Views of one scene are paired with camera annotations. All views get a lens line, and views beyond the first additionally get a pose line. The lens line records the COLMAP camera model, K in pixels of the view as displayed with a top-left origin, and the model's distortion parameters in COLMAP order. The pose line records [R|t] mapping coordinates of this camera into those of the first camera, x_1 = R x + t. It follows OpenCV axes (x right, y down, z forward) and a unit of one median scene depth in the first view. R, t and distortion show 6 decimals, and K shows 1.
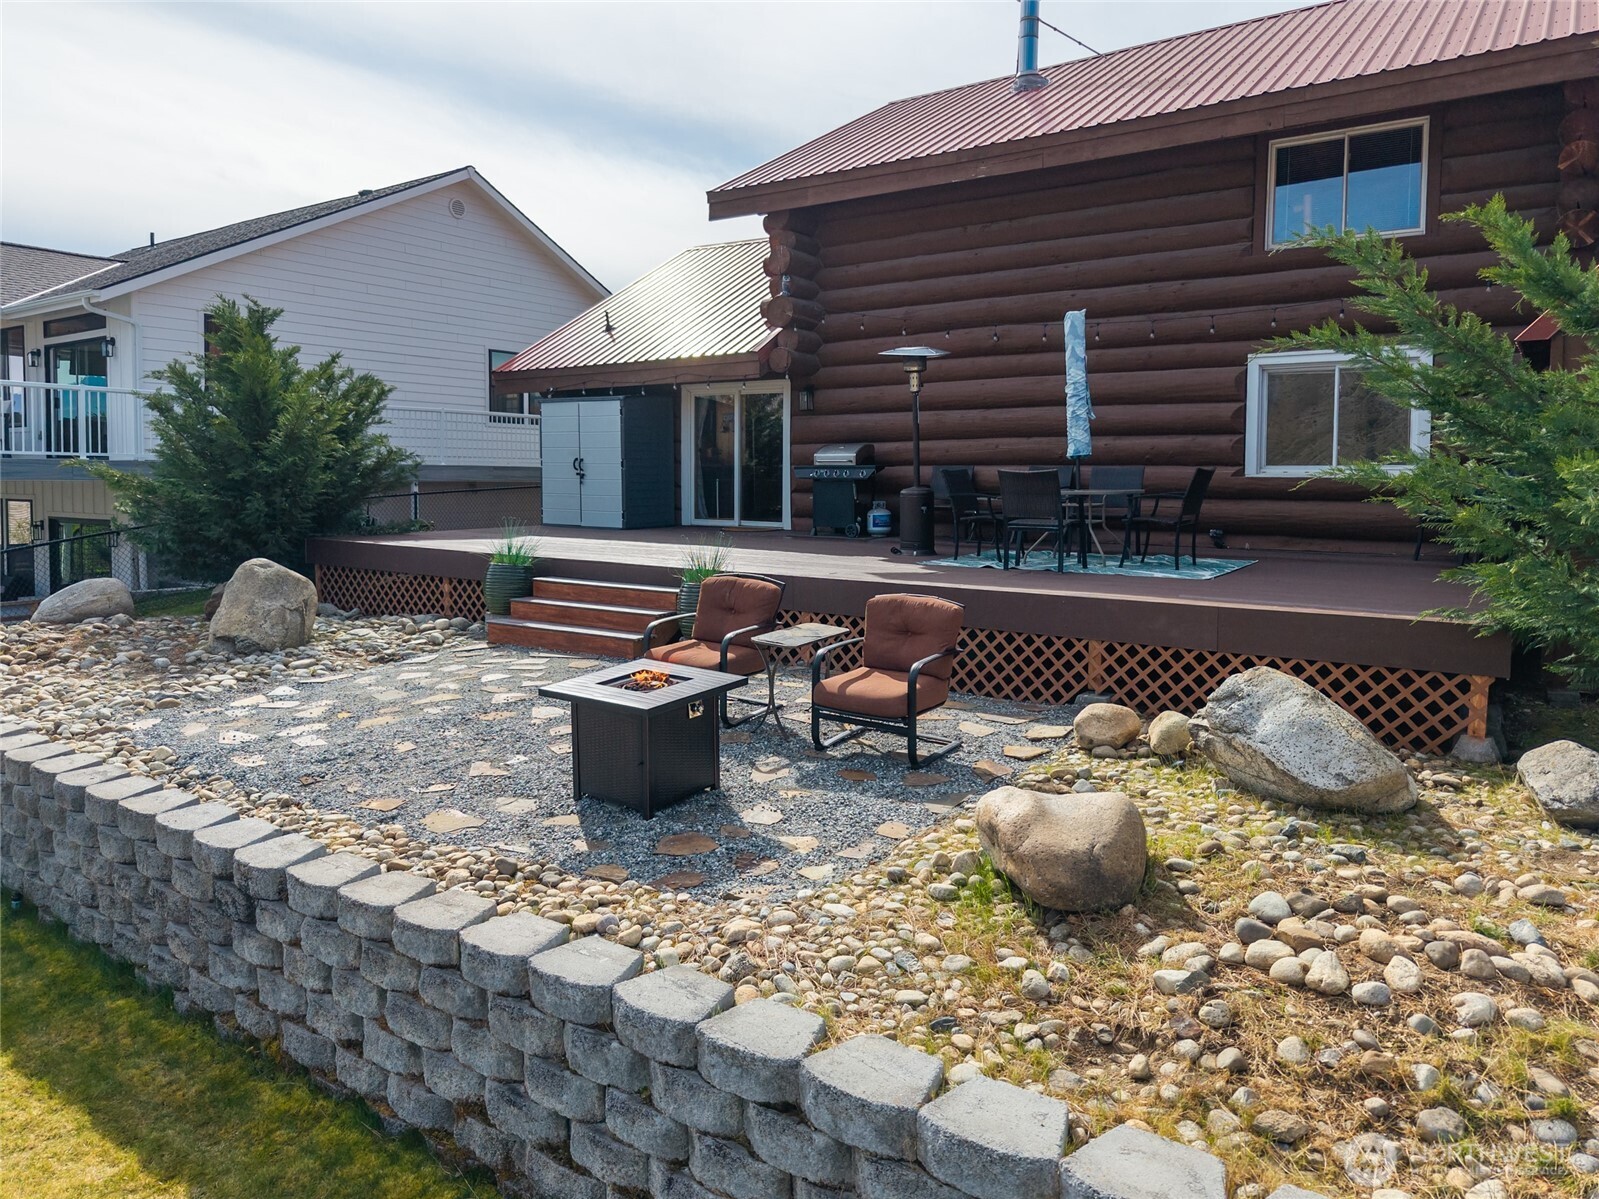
lens RADIAL K [[1084.1, 0, 809.4], [0, 1084.1, 586.4], [0, 0, 1]] dist [0.010971, -0.018640]
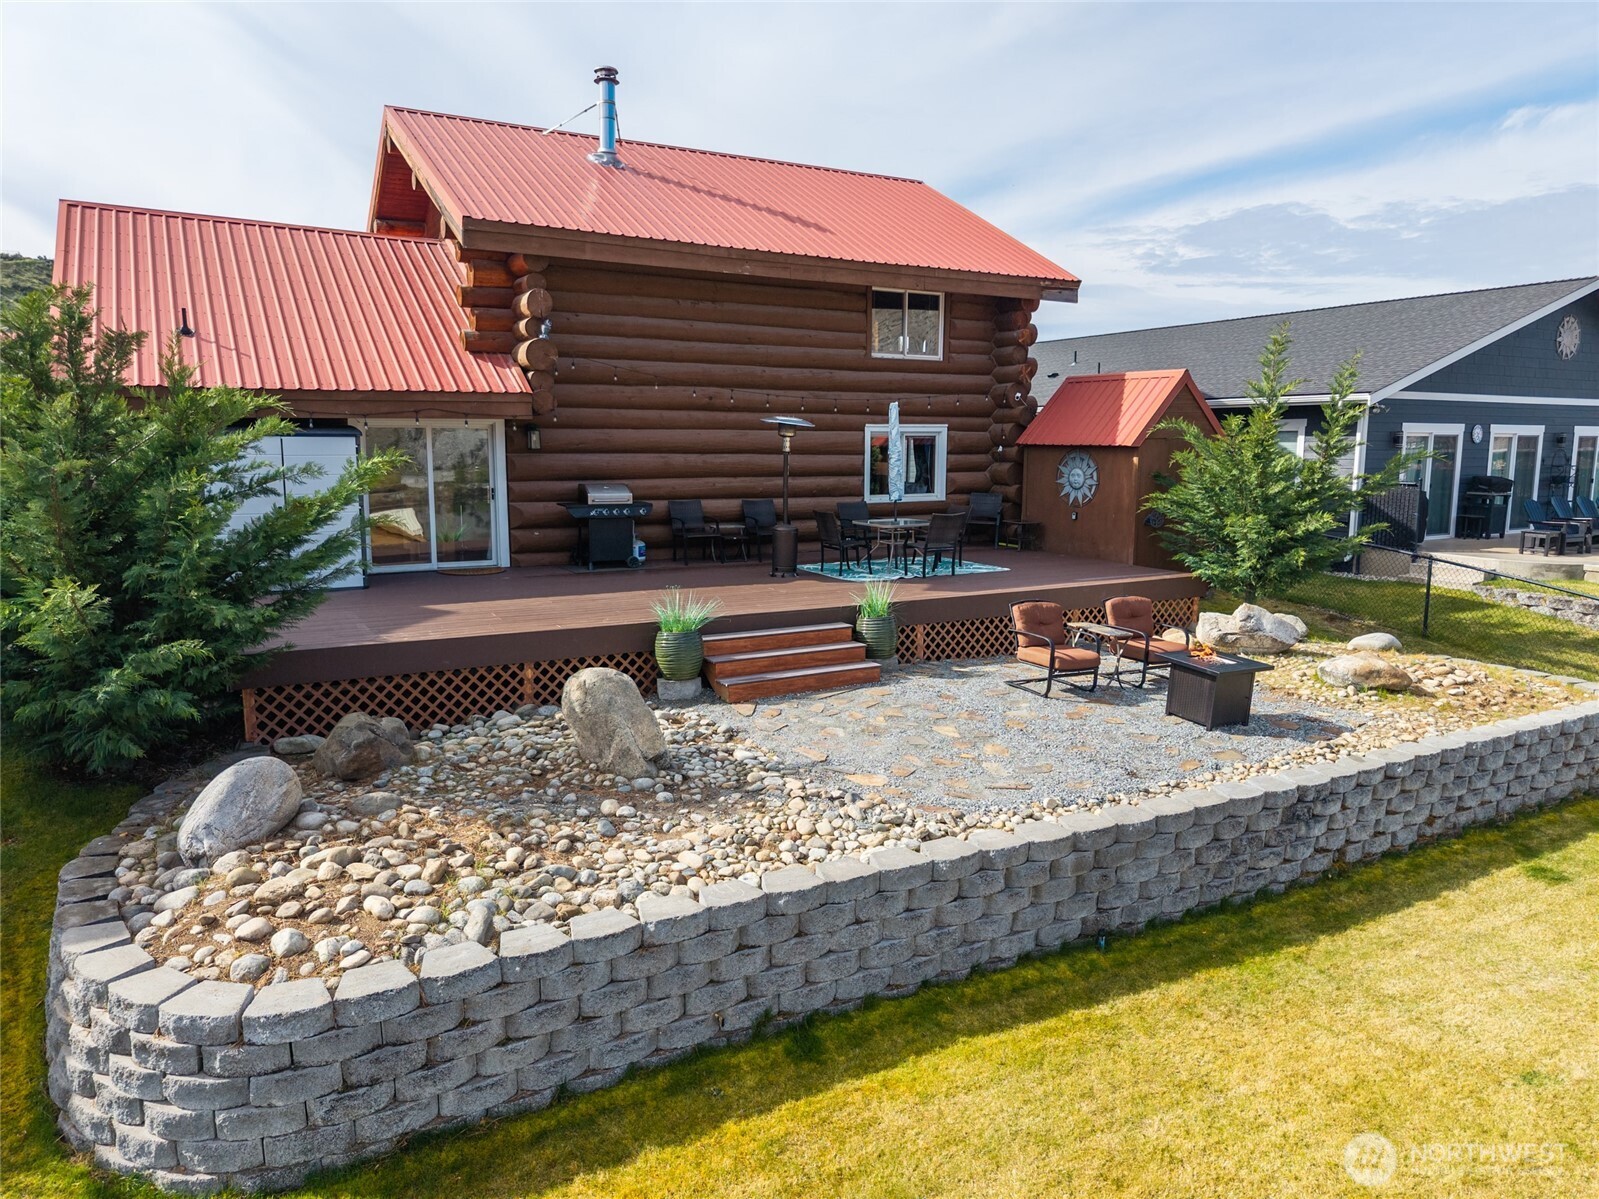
lens RADIAL K [[1084.1, 0, 793.7], [0, 1084.1, 613.5], [0, 0, 1]] dist [0.010971, -0.018640]
pose [[0.430068, -0.146551, 0.890822, -1.180095], [0.089267, 0.988804, 0.119574, -0.155280], [-0.898372, 0.028096, 0.438335, 0.468886]]
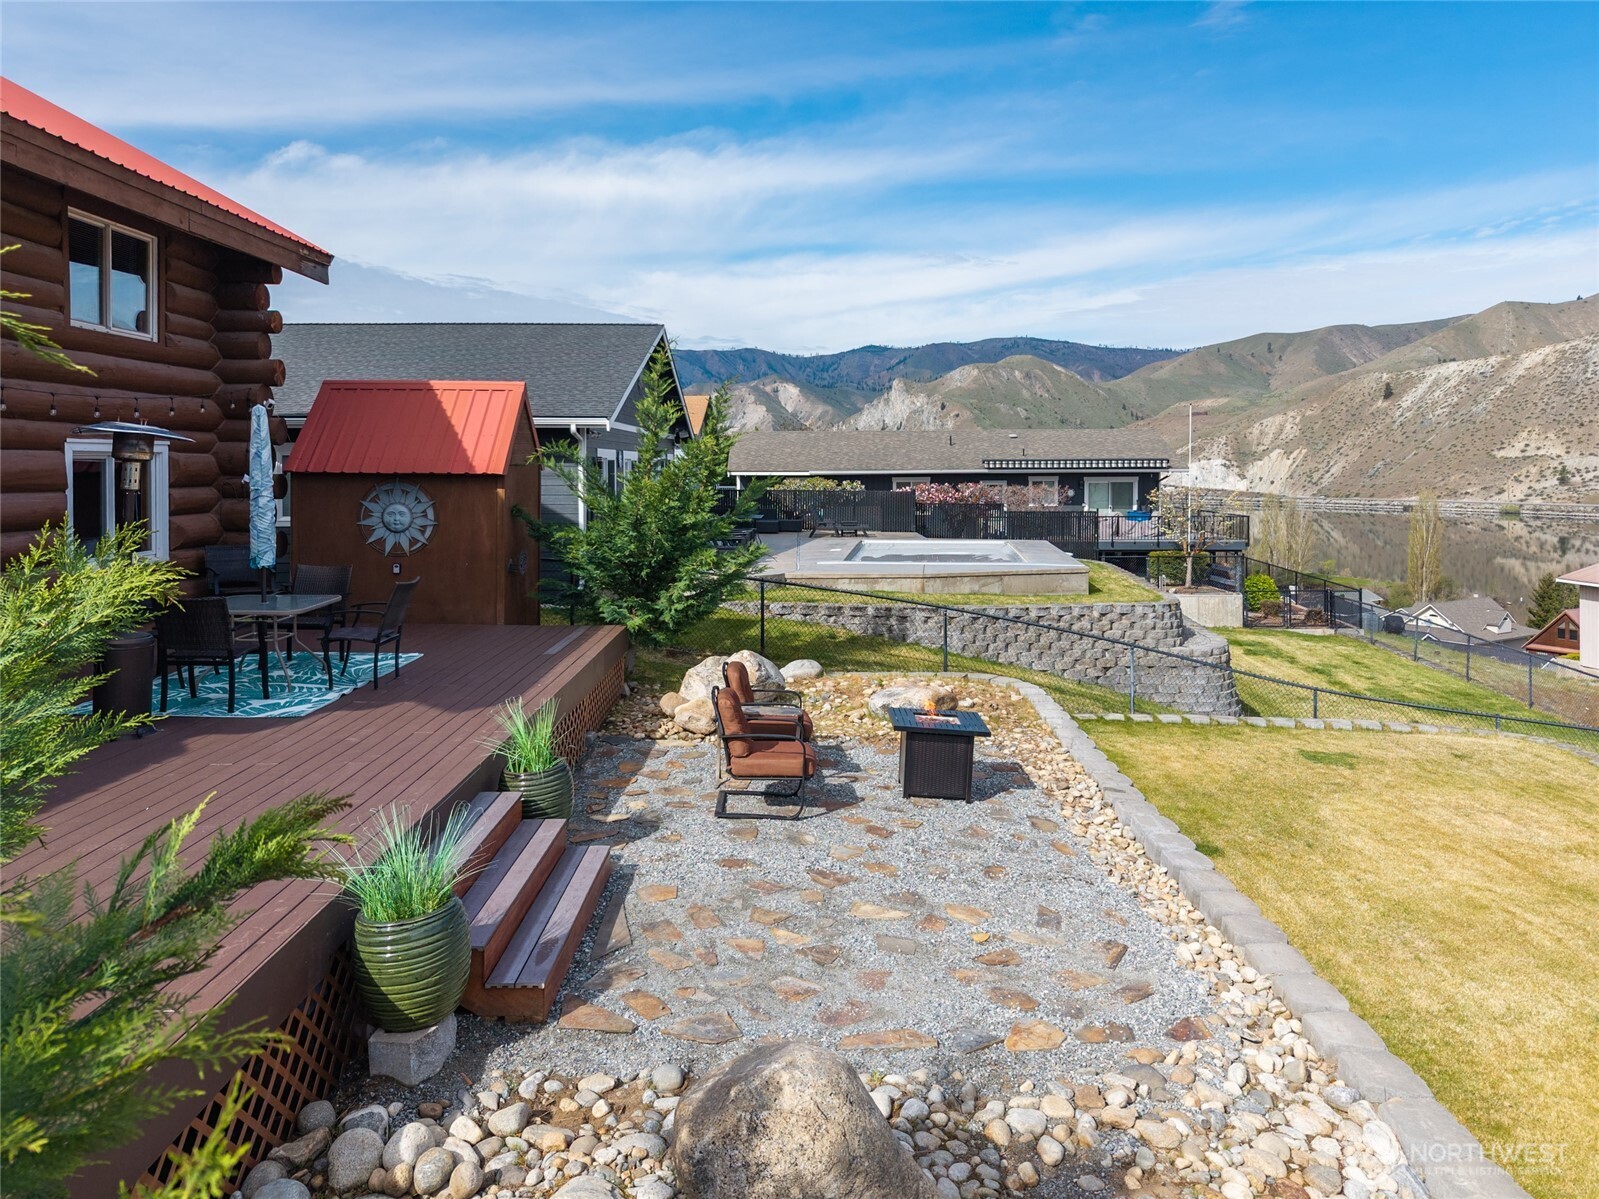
lens RADIAL K [[1084.1, 0, 791.1], [0, 1084.1, 588.1], [0, 0, 1]] dist [0.010971, -0.018640]
pose [[-0.568864, -0.105340, 0.815657, -0.750855], [0.072353, 0.981508, 0.177220, -0.232969], [-0.819243, 0.159829, -0.550723, 1.145338]]
